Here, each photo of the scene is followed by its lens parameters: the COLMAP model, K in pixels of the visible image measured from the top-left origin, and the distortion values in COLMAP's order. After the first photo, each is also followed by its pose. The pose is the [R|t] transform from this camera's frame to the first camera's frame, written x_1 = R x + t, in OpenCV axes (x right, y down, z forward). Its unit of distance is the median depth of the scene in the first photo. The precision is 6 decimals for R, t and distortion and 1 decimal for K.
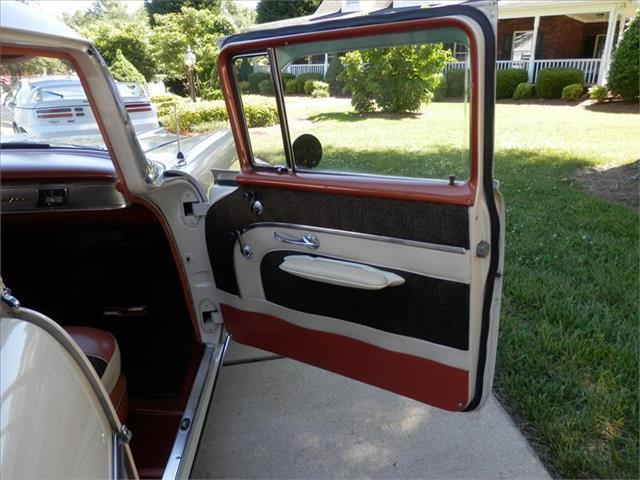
lens RADIAL K [[475.7, 0, 320.0], [0, 475.7, 240.0], [0, 0, 1]] dist [0.004387, 0.005841]
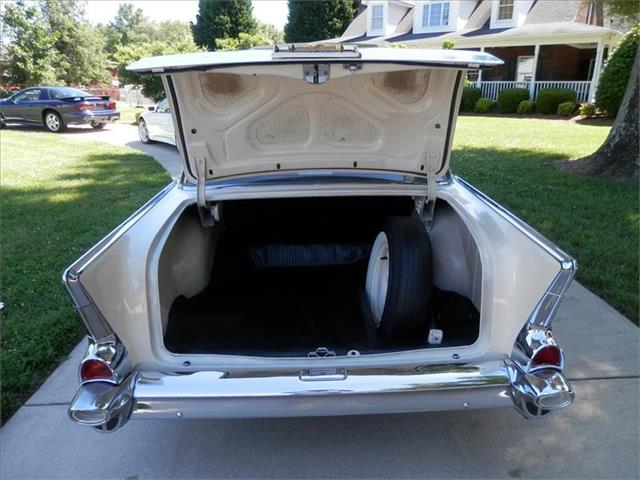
lens RADIAL K [[473.6, 0, 323.6], [0, 473.6, 238.0], [0, 0, 1]] dist [0.010572, 0.000979]
pose [[0.999870, 0.015489, -0.004418, -0.067009], [-0.015604, 0.999507, -0.027250, 0.054369], [0.003993, 0.027316, 0.999619, -0.179319]]
